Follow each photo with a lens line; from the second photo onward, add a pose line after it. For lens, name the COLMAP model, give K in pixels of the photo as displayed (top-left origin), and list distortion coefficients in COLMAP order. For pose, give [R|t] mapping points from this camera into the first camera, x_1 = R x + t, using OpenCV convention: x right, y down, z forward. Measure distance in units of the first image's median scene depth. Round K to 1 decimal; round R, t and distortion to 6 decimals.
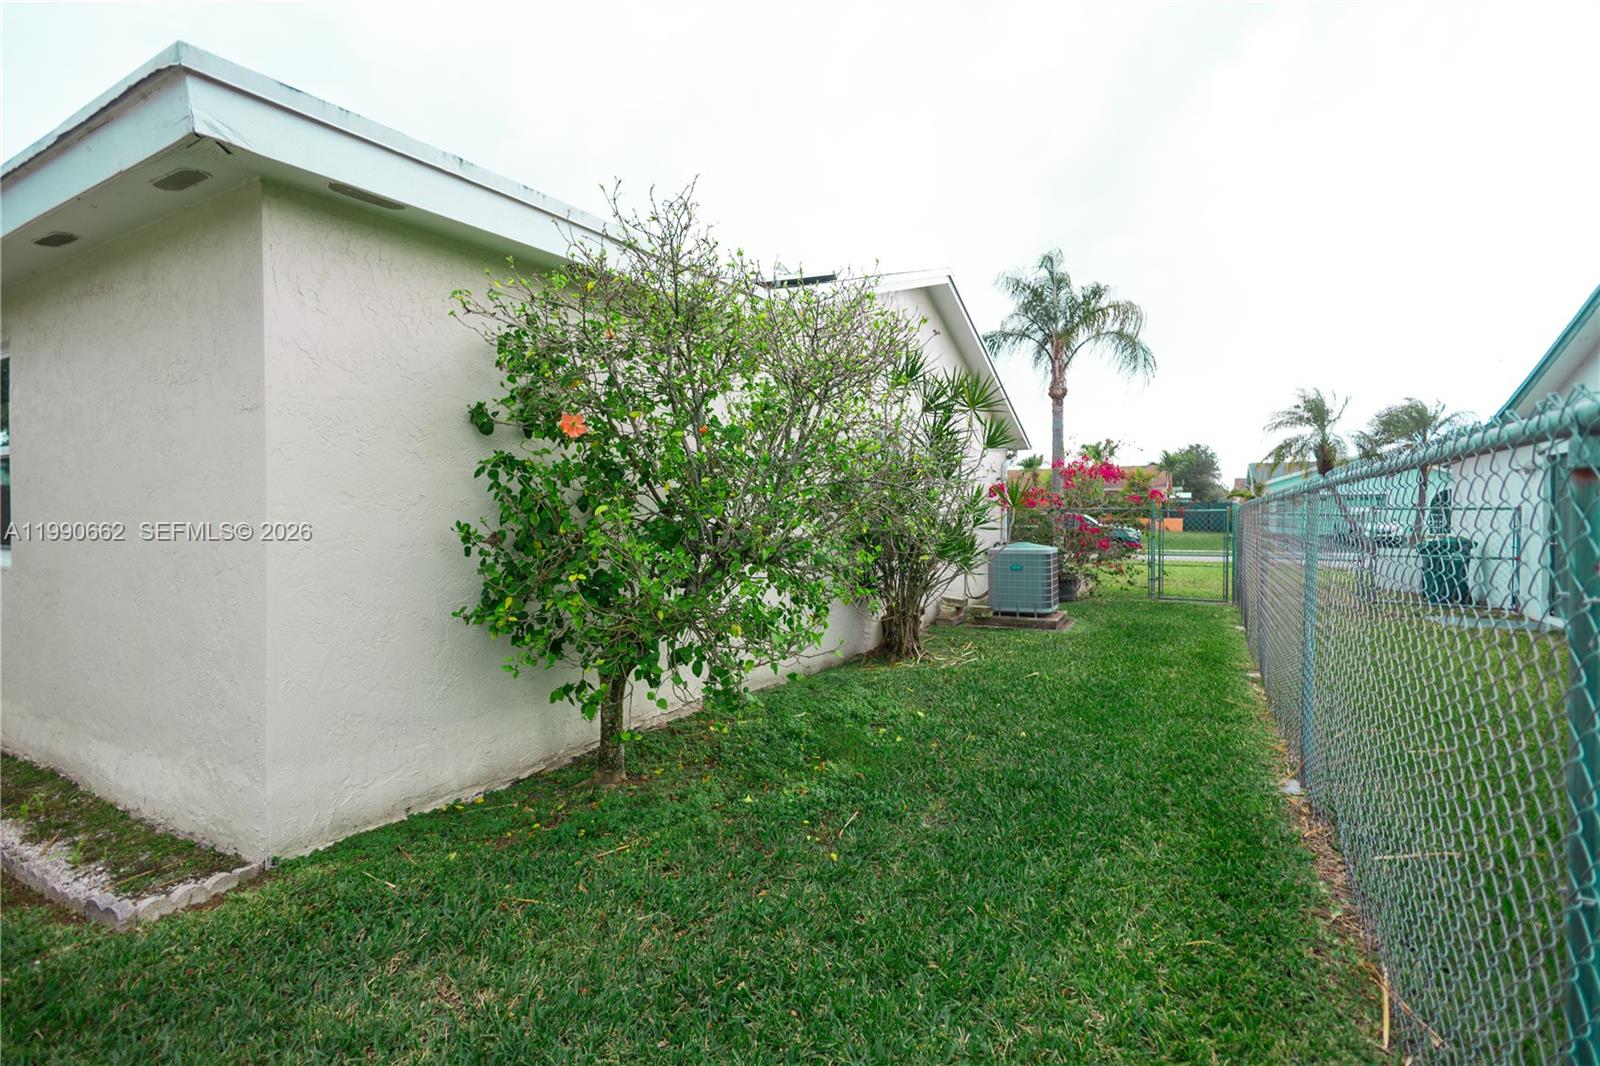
lens RADIAL K [[739.3, 0, 797.0], [0, 739.3, 528.3], [0, 0, 1]] dist [0.000443, 0.000044]
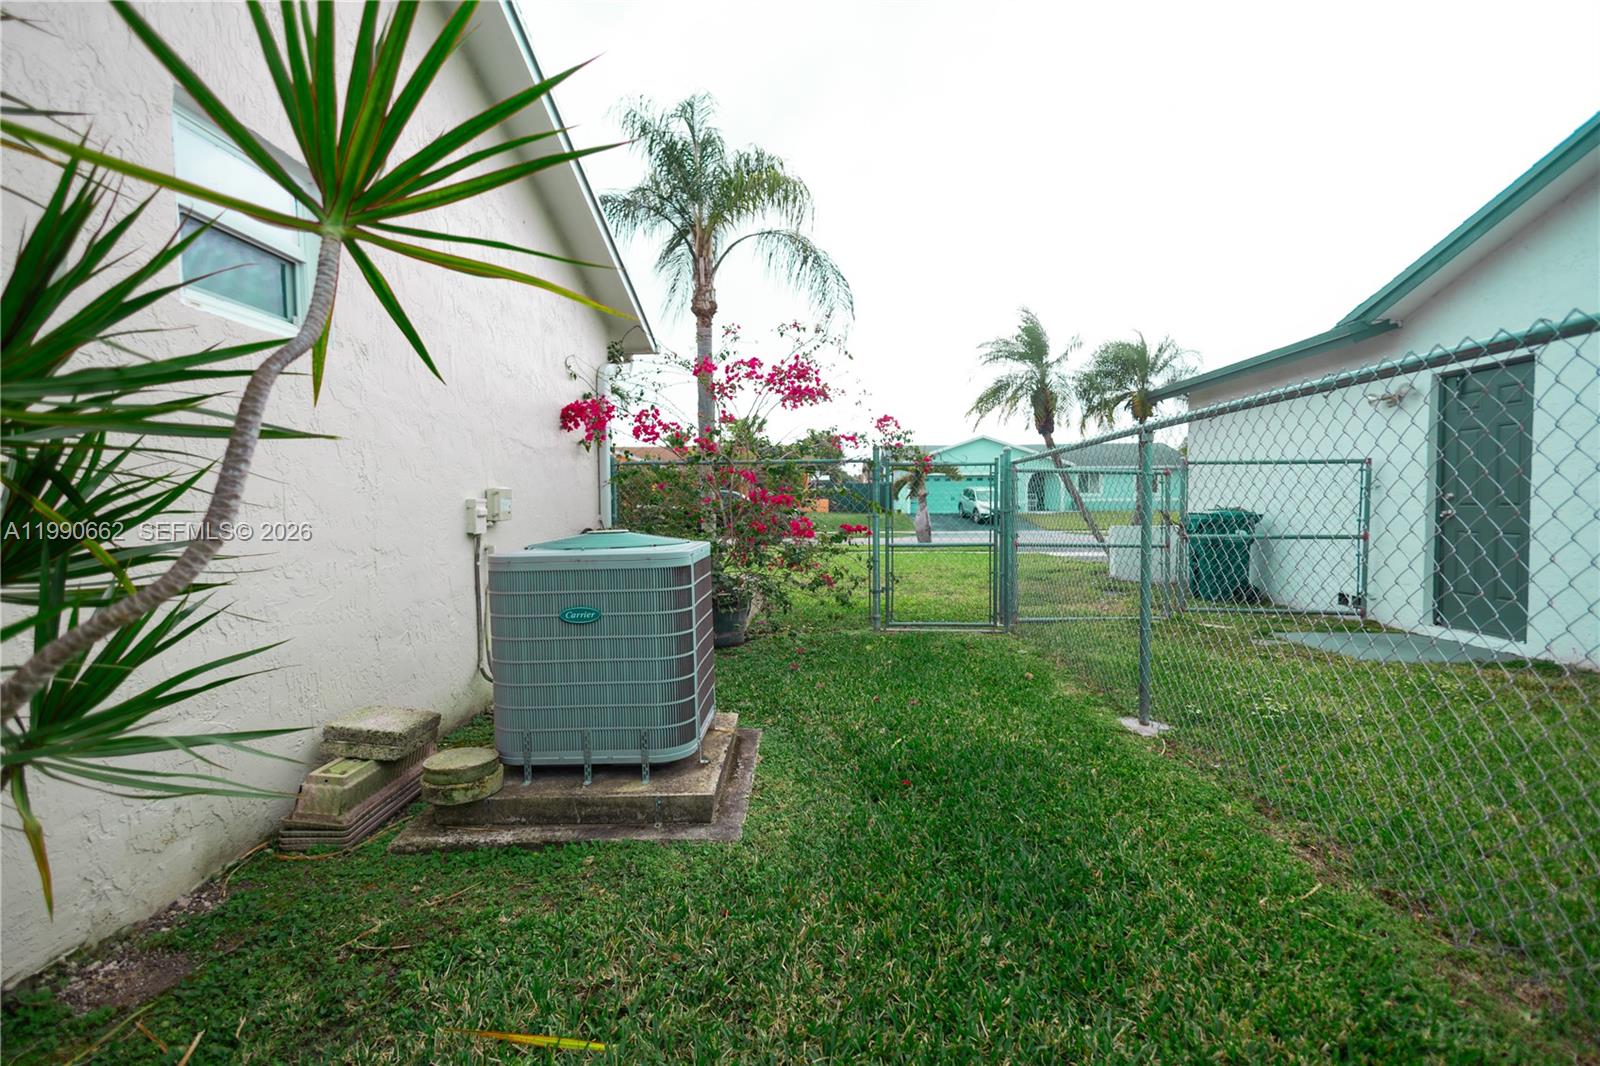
lens RADIAL K [[739.3, 0, 797.0], [0, 739.3, 528.3], [0, 0, 1]] dist [0.000443, 0.000044]
pose [[0.895111, -0.021451, 0.445327, 0.128857], [0.012739, 0.999665, 0.022546, 0.006840], [-0.445662, -0.014508, 0.895084, 0.369222]]
